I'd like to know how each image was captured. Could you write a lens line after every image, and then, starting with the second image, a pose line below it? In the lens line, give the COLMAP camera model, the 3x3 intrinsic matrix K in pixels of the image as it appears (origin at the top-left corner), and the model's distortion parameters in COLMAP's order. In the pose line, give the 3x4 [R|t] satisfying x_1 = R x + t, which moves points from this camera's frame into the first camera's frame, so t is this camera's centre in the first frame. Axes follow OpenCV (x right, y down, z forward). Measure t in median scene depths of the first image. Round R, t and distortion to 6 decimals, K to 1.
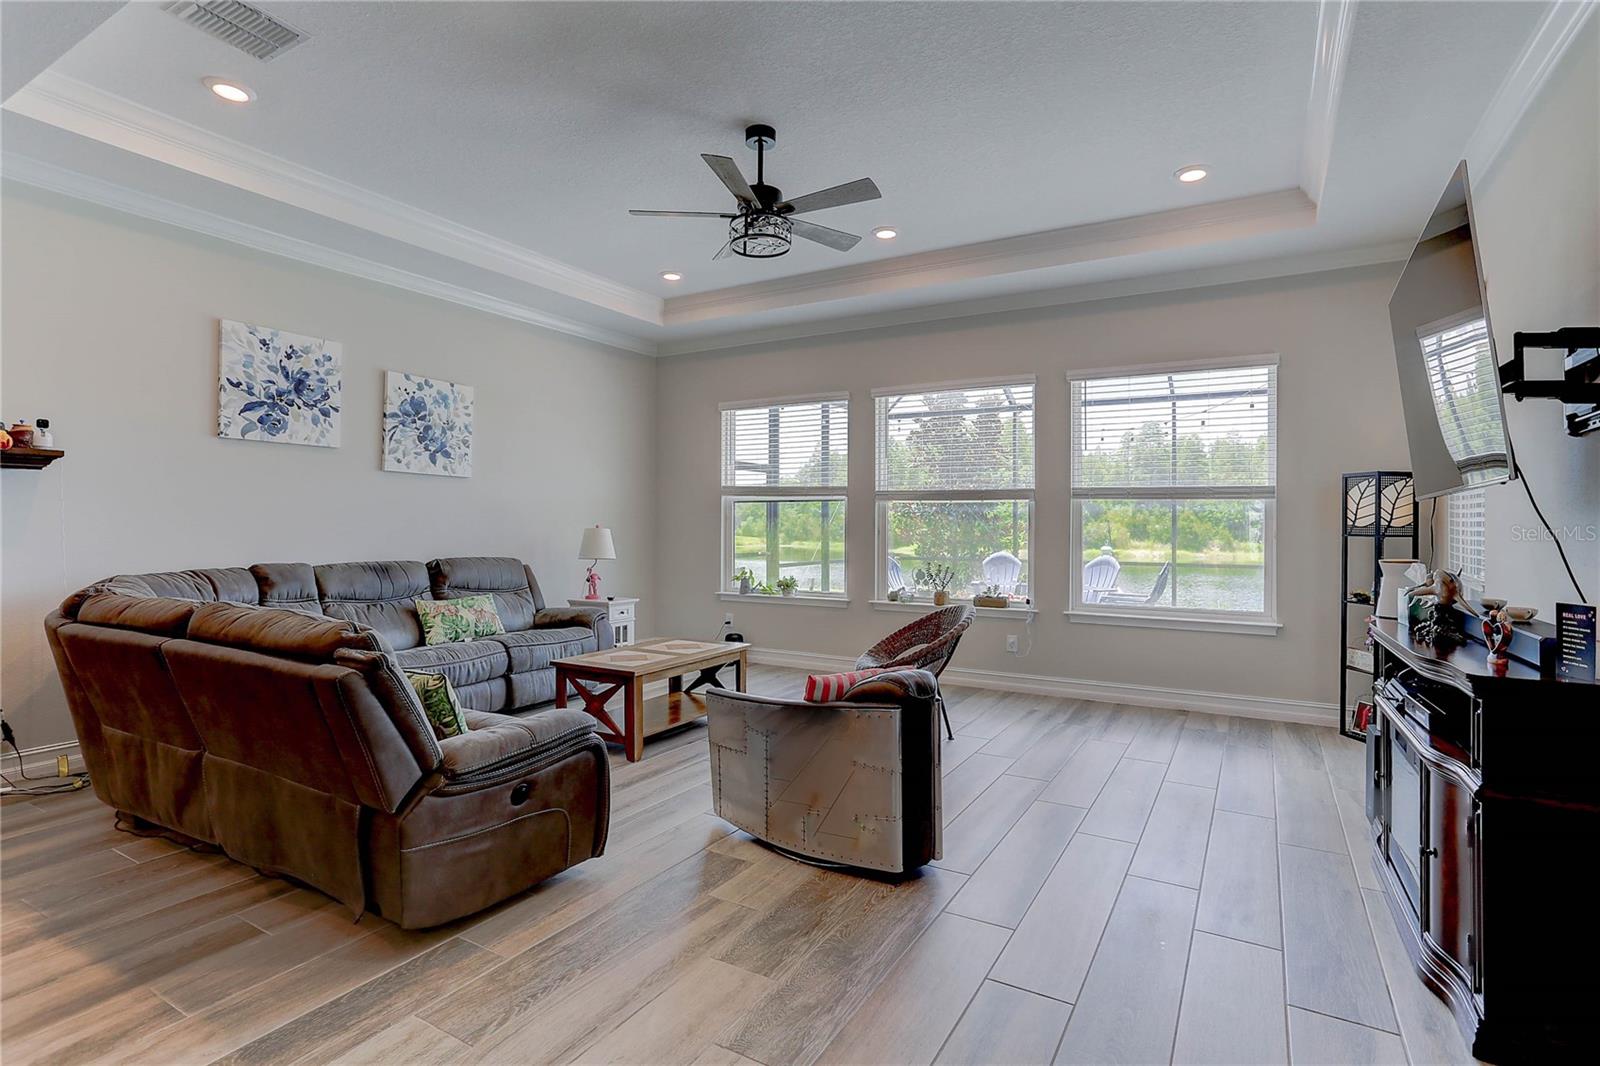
lens RADIAL K [[807.9, 0, 817.3], [0, 807.9, 527.1], [0, 0, 1]] dist [-0.049232, 0.035770]
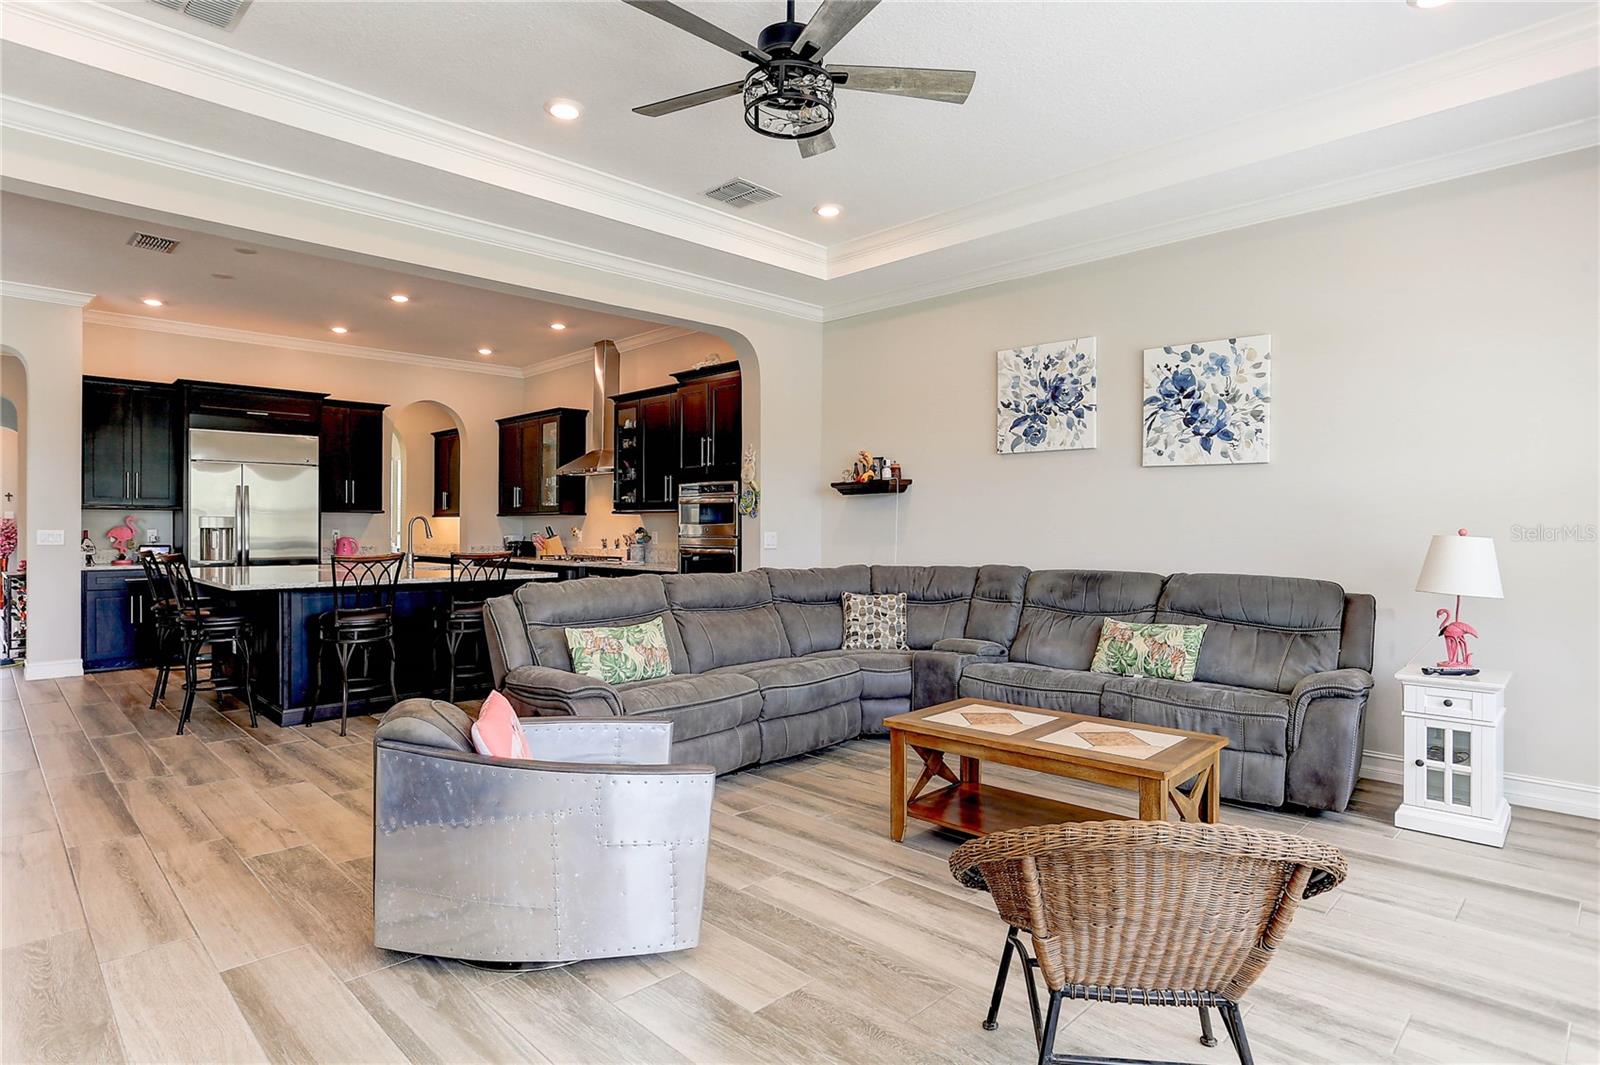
lens RADIAL K [[907.7, 0, 800.0], [0, 907.7, 532.5], [0, 0, 1]] dist [-0.095209, 0.069053]
pose [[-0.306735, -0.002902, -0.951790, 0.487772], [-0.006078, 0.999981, -0.001090, 0.003375], [0.951775, 0.005450, -0.306747, 0.942913]]
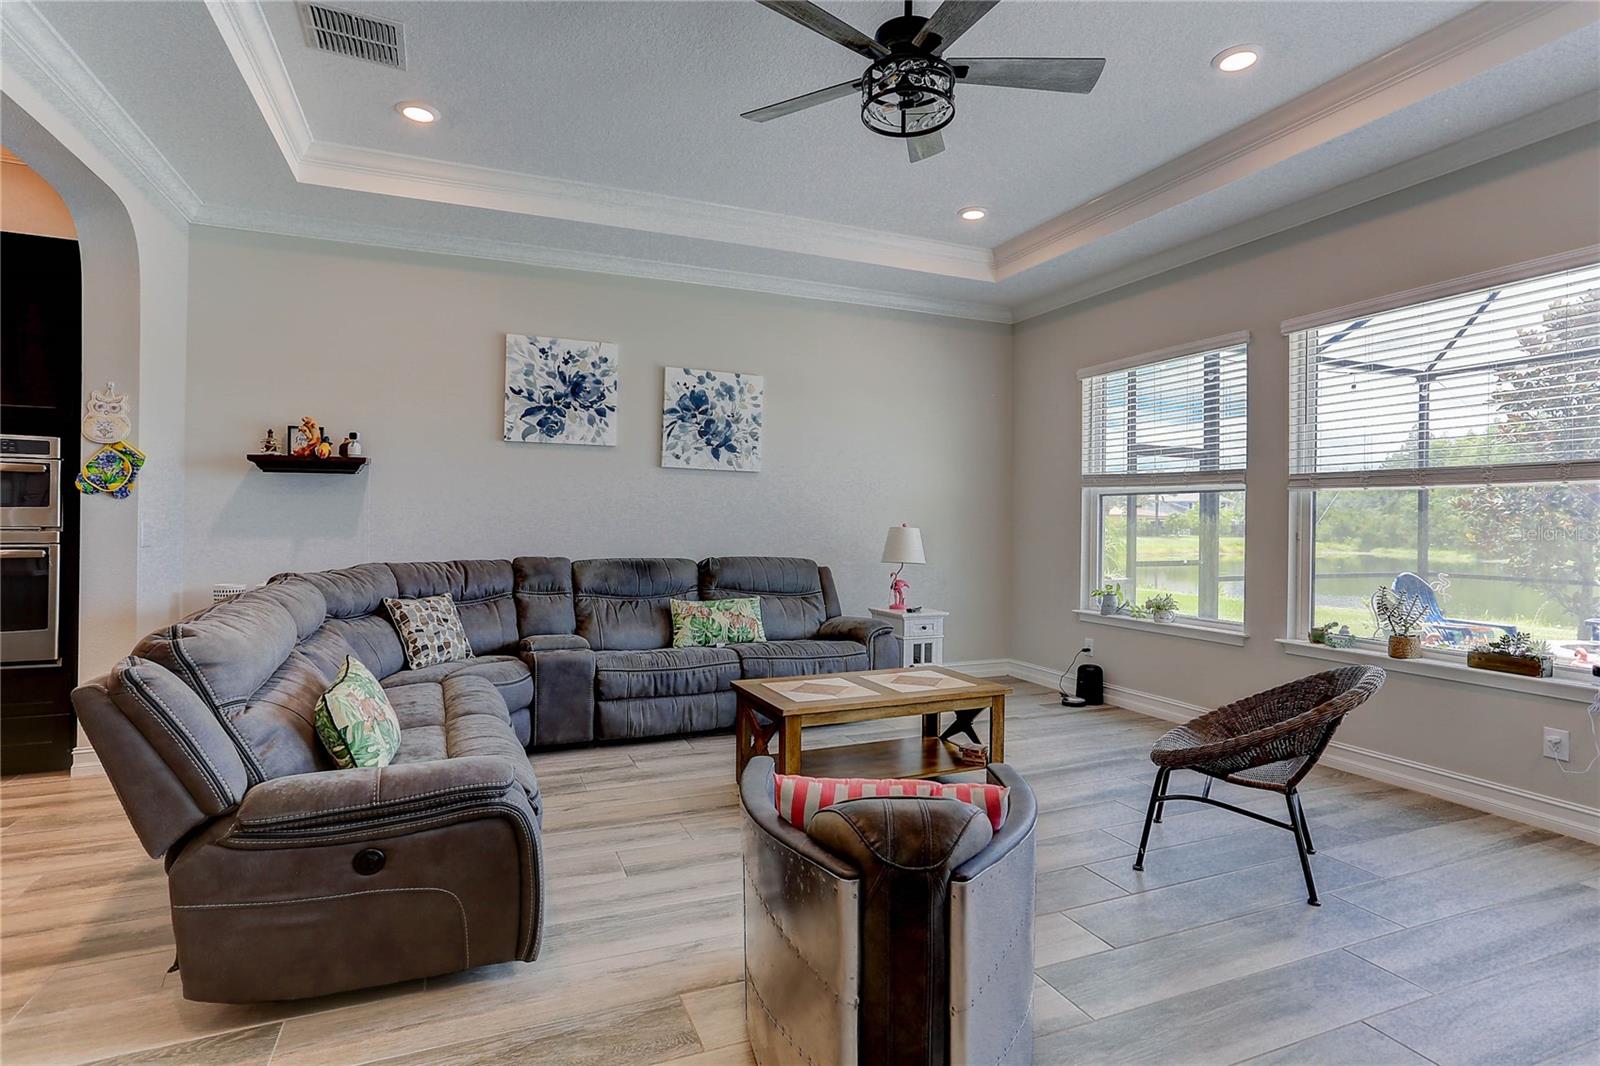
lens RADIAL K [[794.3, 0, 827.9], [0, 794.3, 523.9], [0, 0, 1]] dist [-0.054484, 0.031874]
pose [[0.784114, 0.004175, -0.620603, 0.233579], [-0.007902, 0.999963, -0.003256, 0.001758], [0.620567, 0.007457, 0.784118, 0.352934]]
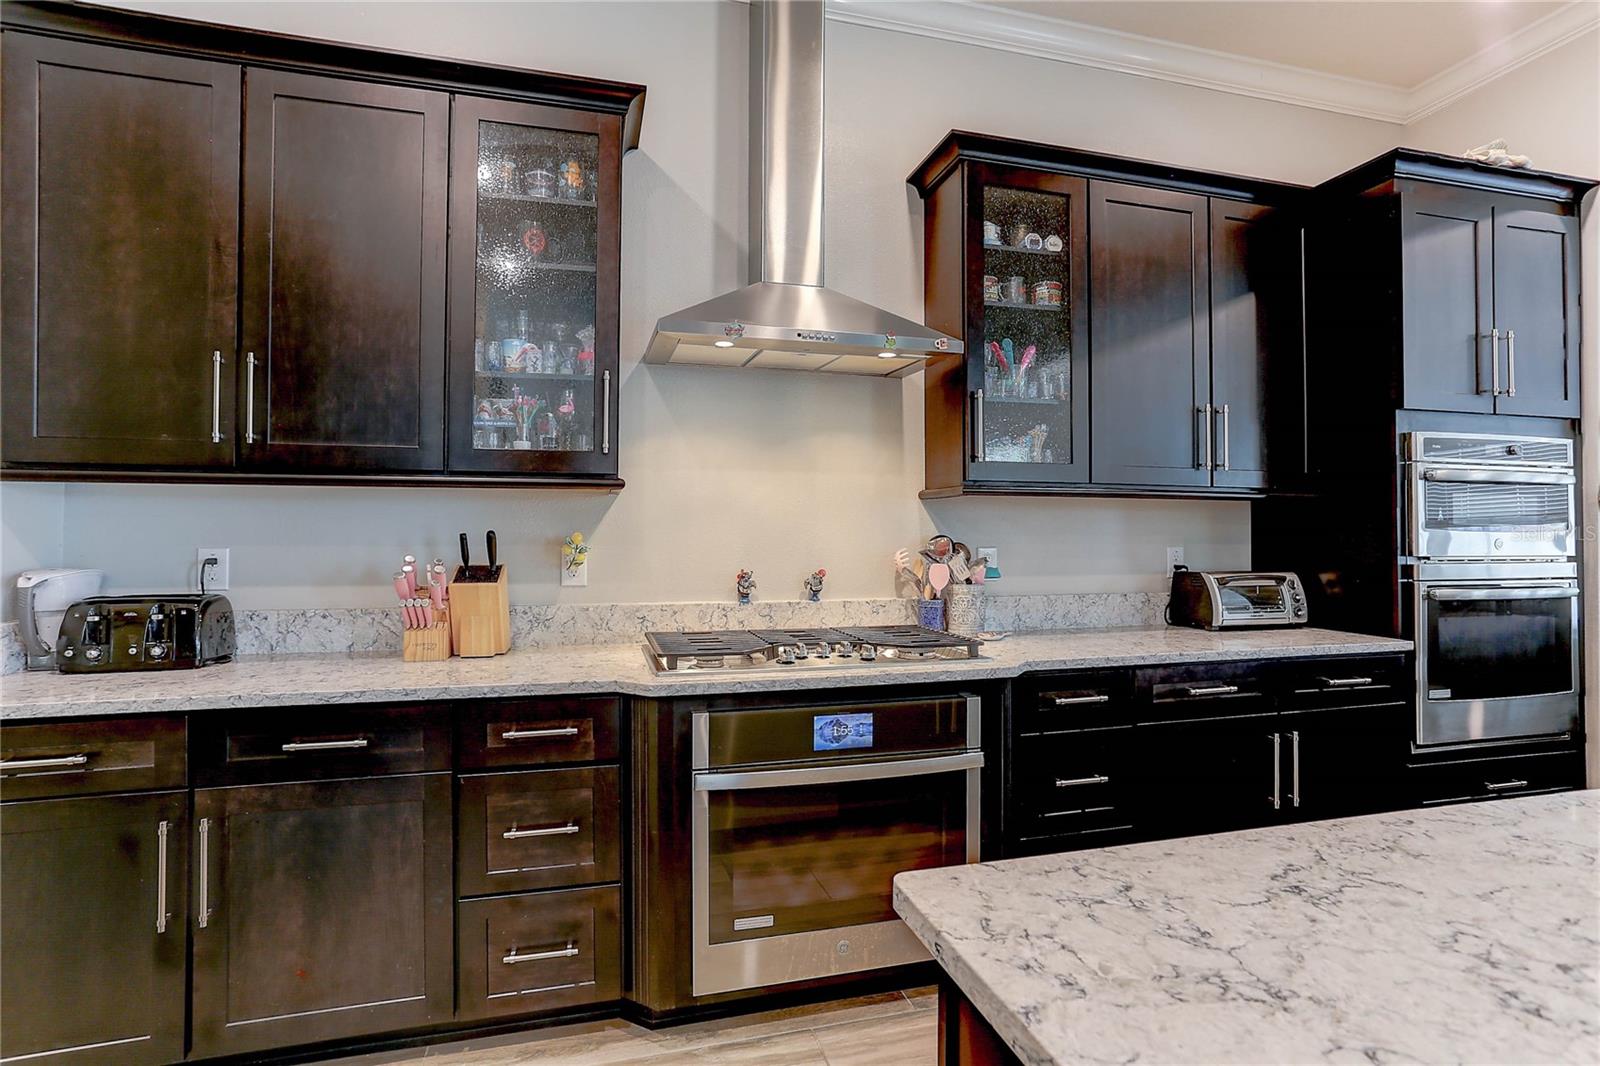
lens RADIAL K [[794.3, 0, 827.9], [0, 794.3, 523.9], [0, 0, 1]] dist [-0.054484, 0.031874]
pose [[0.691763, -0.012764, -0.722012, -0.659318], [-0.000137, 0.999841, -0.017807, -0.004275], [0.722125, 0.012418, 0.691651, -0.232176]]
